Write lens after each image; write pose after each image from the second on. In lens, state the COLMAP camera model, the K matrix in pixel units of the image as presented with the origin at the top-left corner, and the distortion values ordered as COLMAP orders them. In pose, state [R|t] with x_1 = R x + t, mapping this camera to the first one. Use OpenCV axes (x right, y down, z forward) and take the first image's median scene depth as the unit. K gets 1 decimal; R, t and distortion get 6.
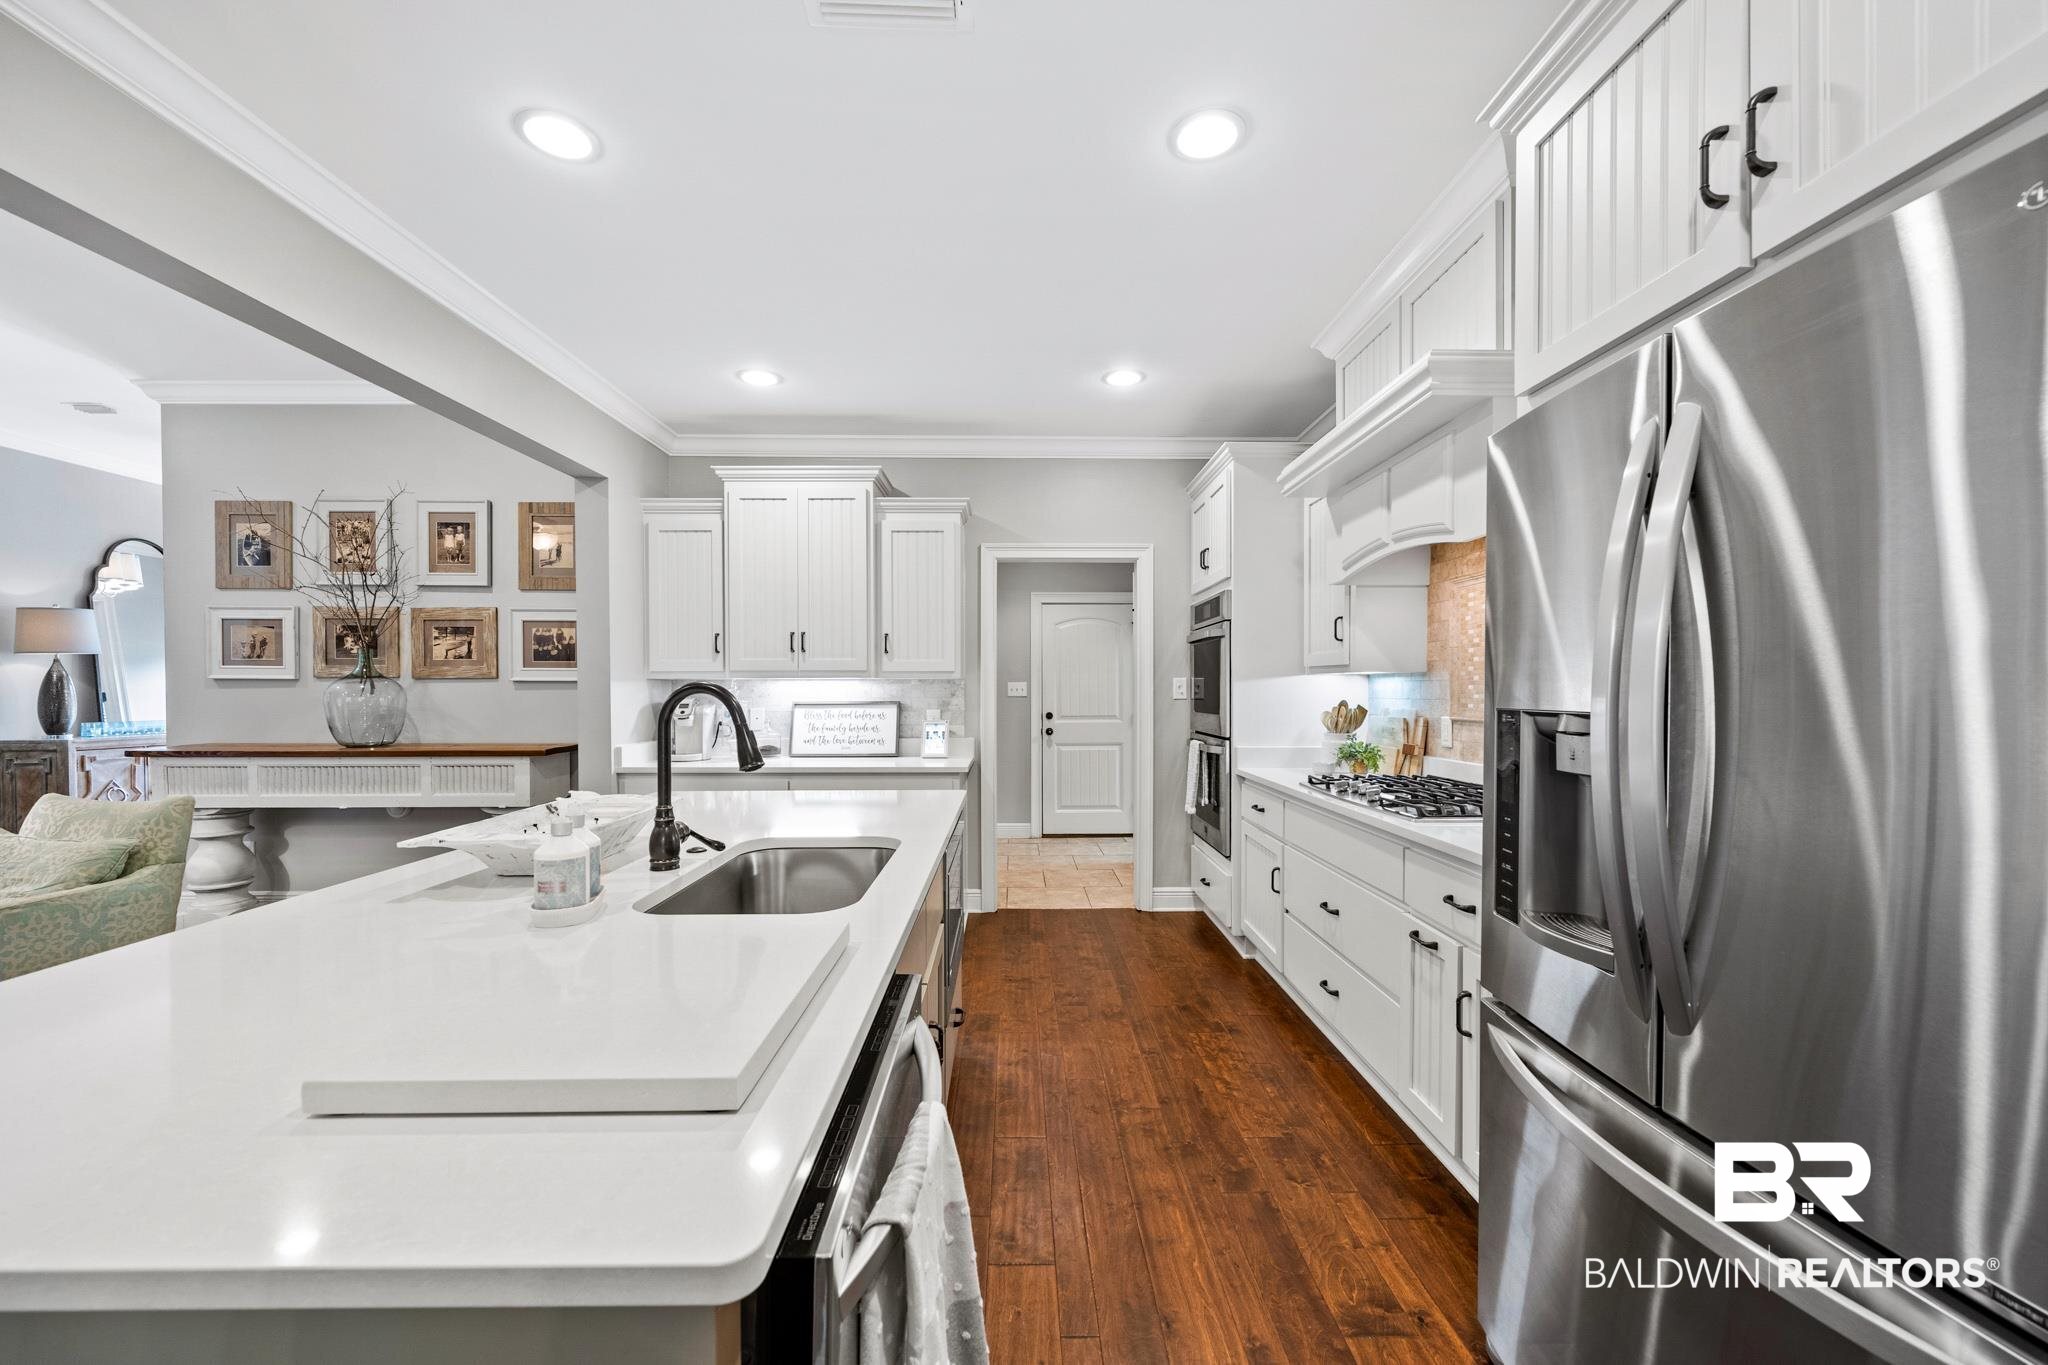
lens RADIAL K [[784.7, 0, 1026.2], [0, 784.7, 696.8], [0, 0, 1]] dist [-0.007248, 0.000306]
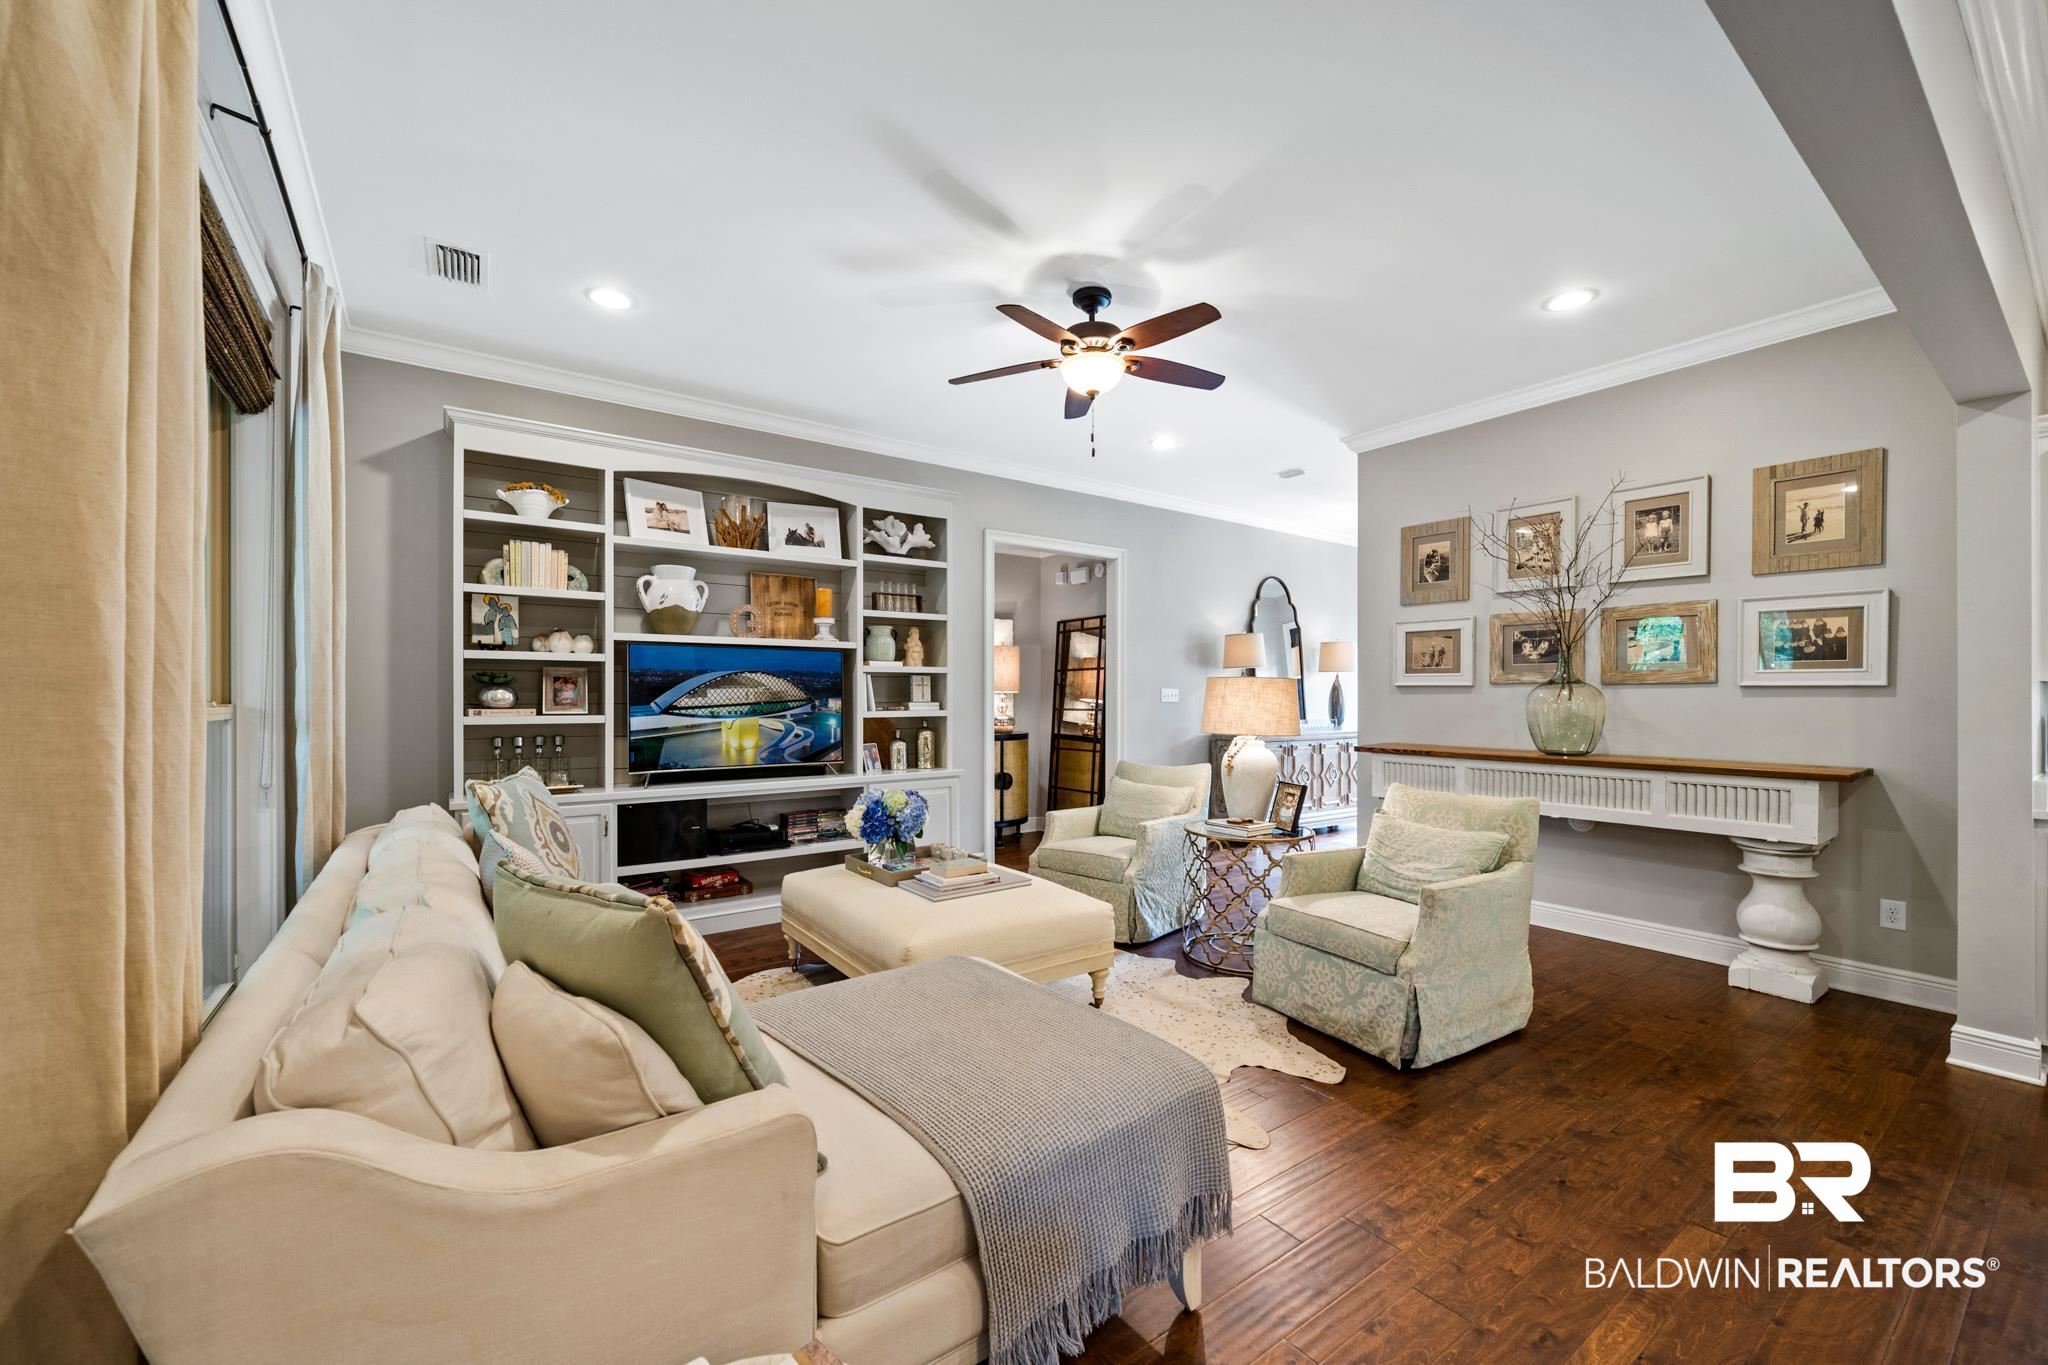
lens RADIAL K [[810.2, 0, 1023.2], [0, 810.2, 697.7], [0, 0, 1]] dist [0.000523, 0.000063]
pose [[0.571903, 0.005152, -0.820305, -0.401221], [-0.012095, 0.999925, -0.002152, 0.003207], [0.820232, 0.011152, 0.571922, -0.120013]]
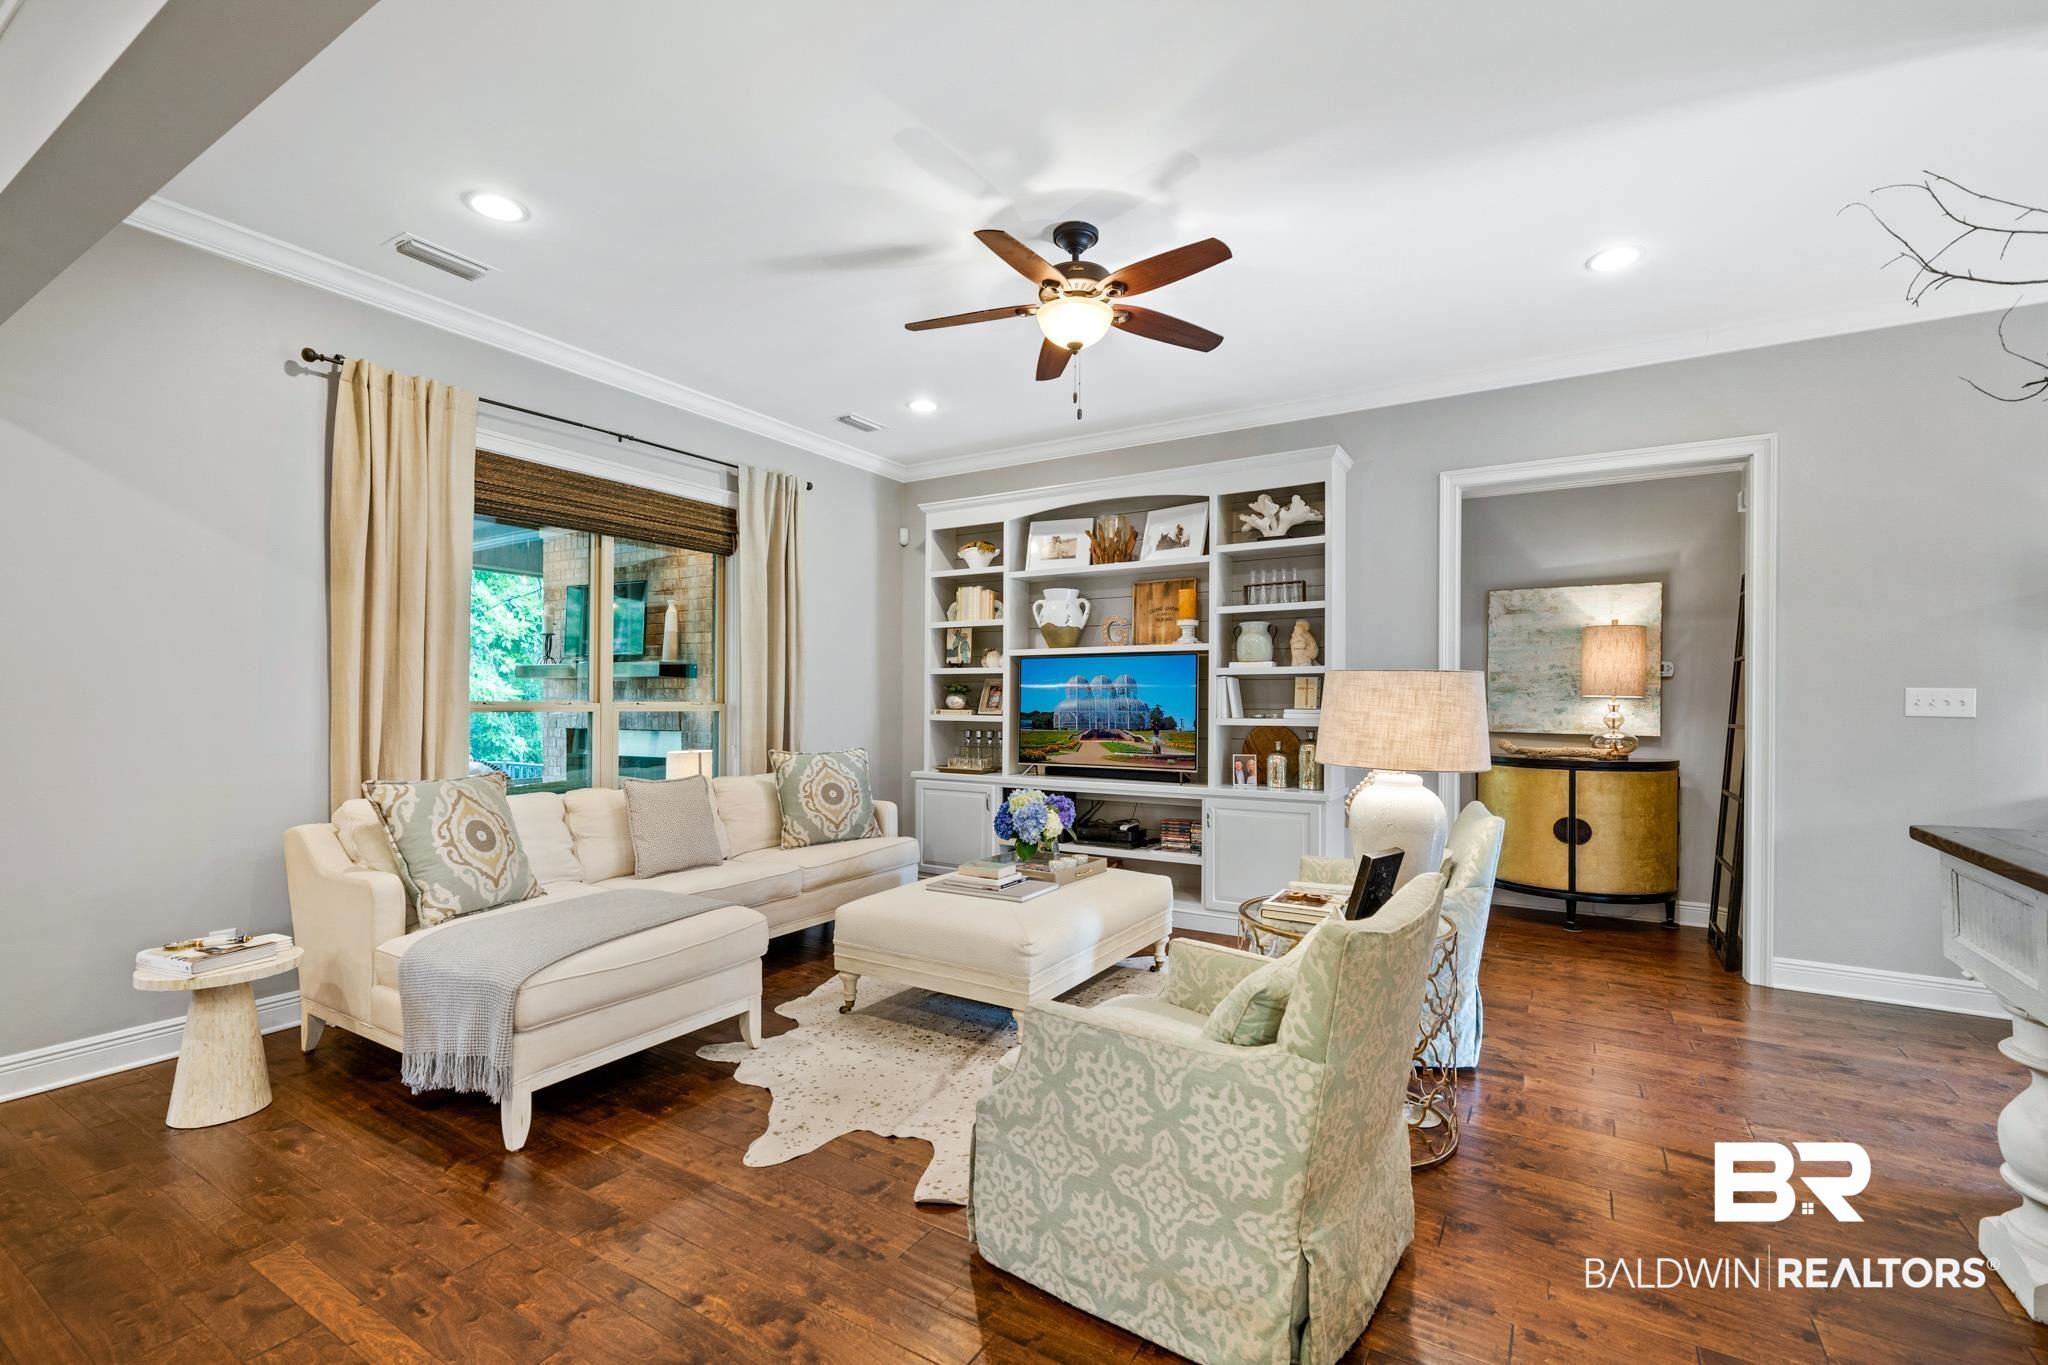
lens RADIAL K [[891.0, 0, 1022.3], [0, 891.0, 699.9], [0, 0, 1]] dist [0.000402, -0.000236]
pose [[-0.535659, 0.000035, -0.844434, -0.360539], [-0.012468, 0.999891, 0.007950, -0.006970], [0.844342, 0.014787, -0.535600, 0.771831]]
